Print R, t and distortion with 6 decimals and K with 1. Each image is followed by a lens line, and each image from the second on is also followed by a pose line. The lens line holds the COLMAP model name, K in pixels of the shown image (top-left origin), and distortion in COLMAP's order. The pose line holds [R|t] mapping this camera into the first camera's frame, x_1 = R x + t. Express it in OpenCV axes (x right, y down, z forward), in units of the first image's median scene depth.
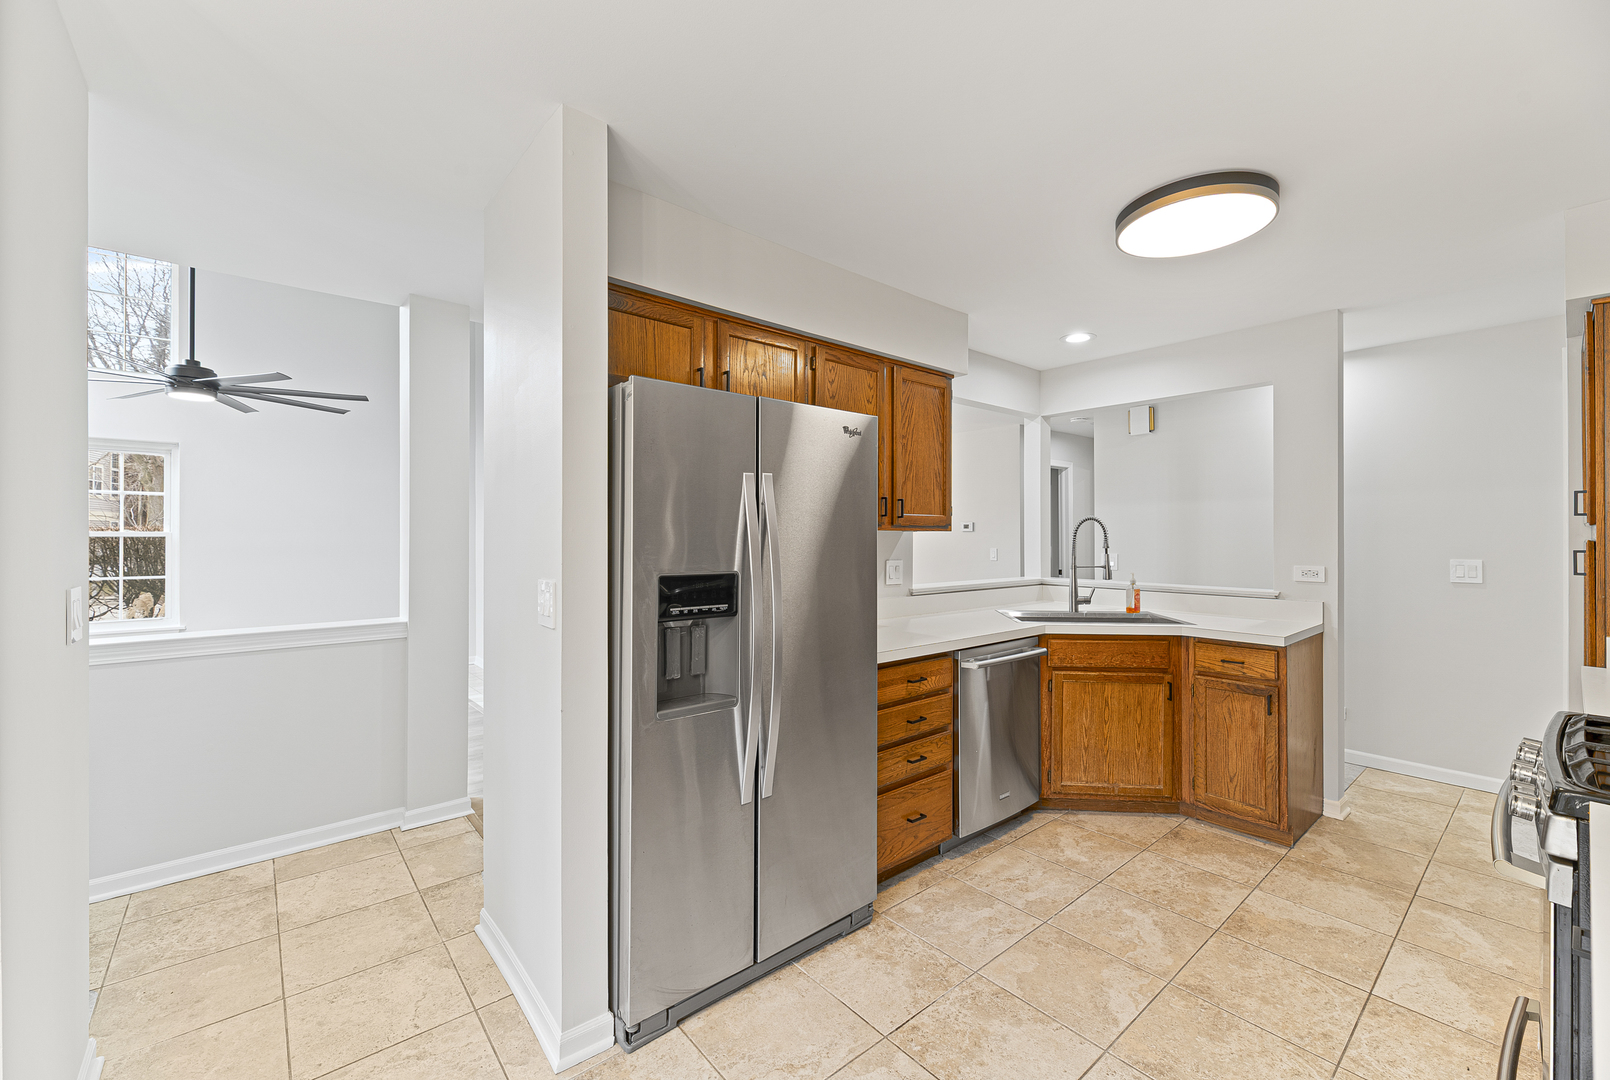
lens RADIAL K [[659.1, 0, 808.6], [0, 659.1, 531.7], [0, 0, 1]] dist [0.001776, -0.003355]
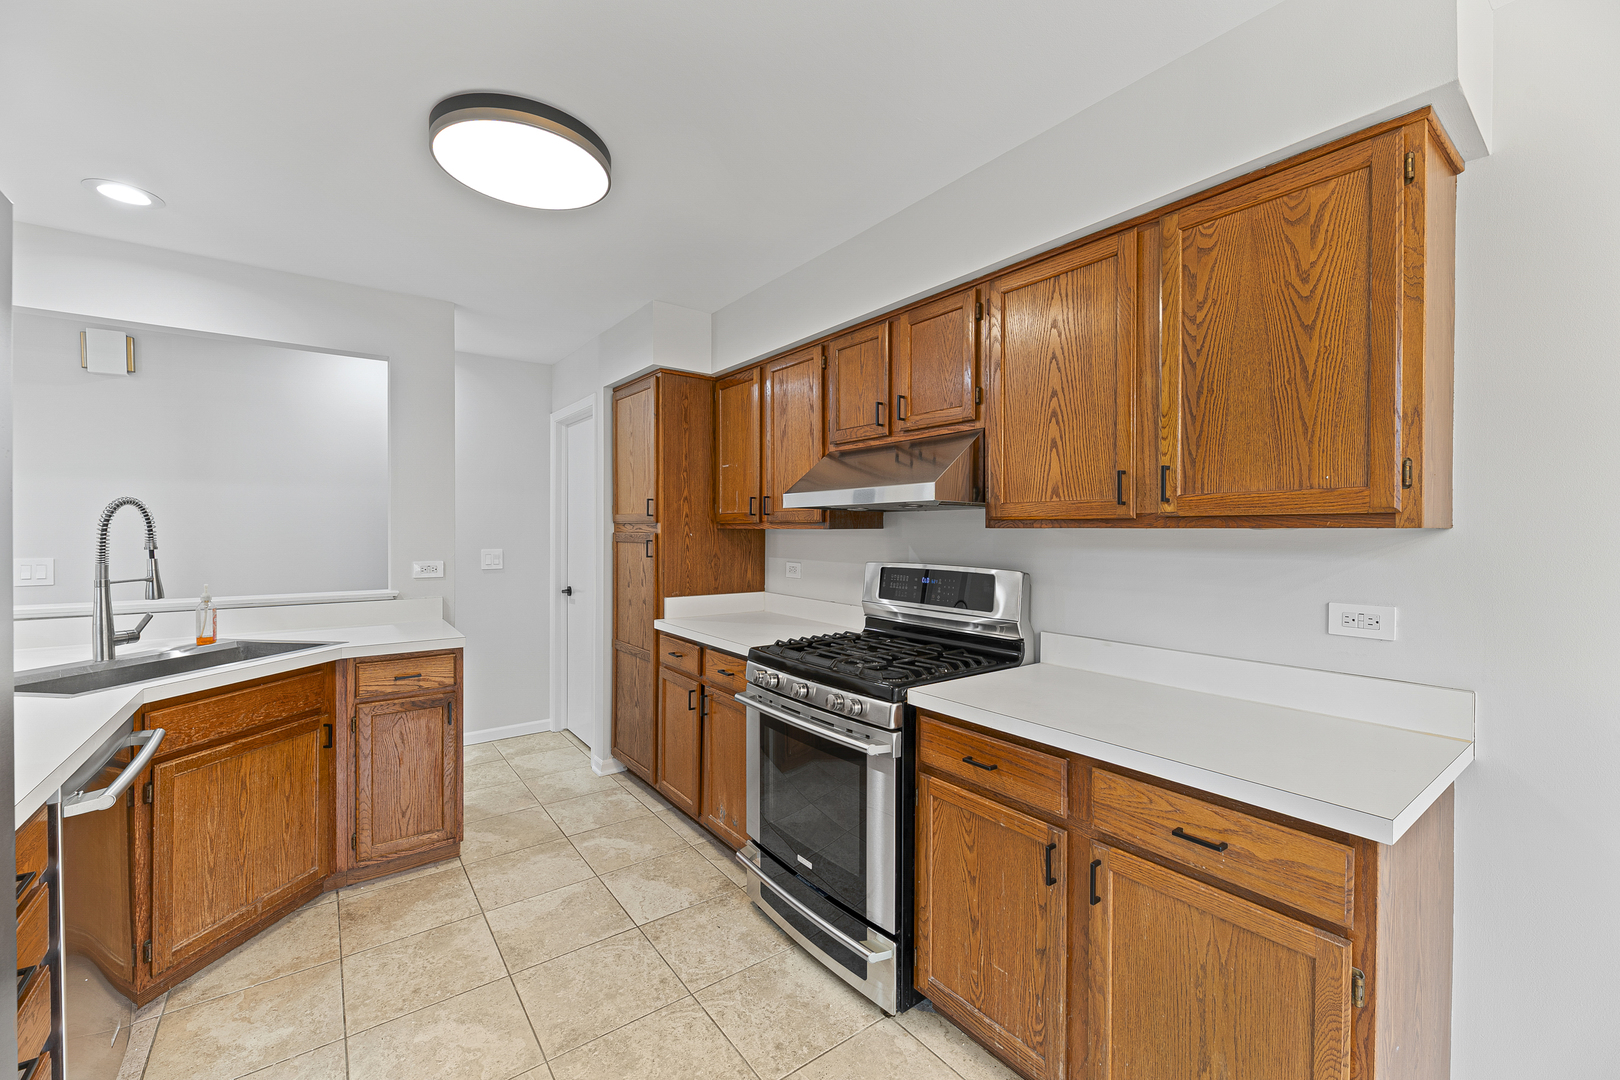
lens RADIAL K [[656.1, 0, 817.5], [0, 656.1, 541.9], [0, 0, 1]] dist [0.003281, -0.000435]
pose [[0.046888, -0.018561, 0.998728, -0.185342], [-0.007996, 0.999788, 0.018956, 0.001664], [-0.998868, -0.008874, 0.046730, 0.437347]]
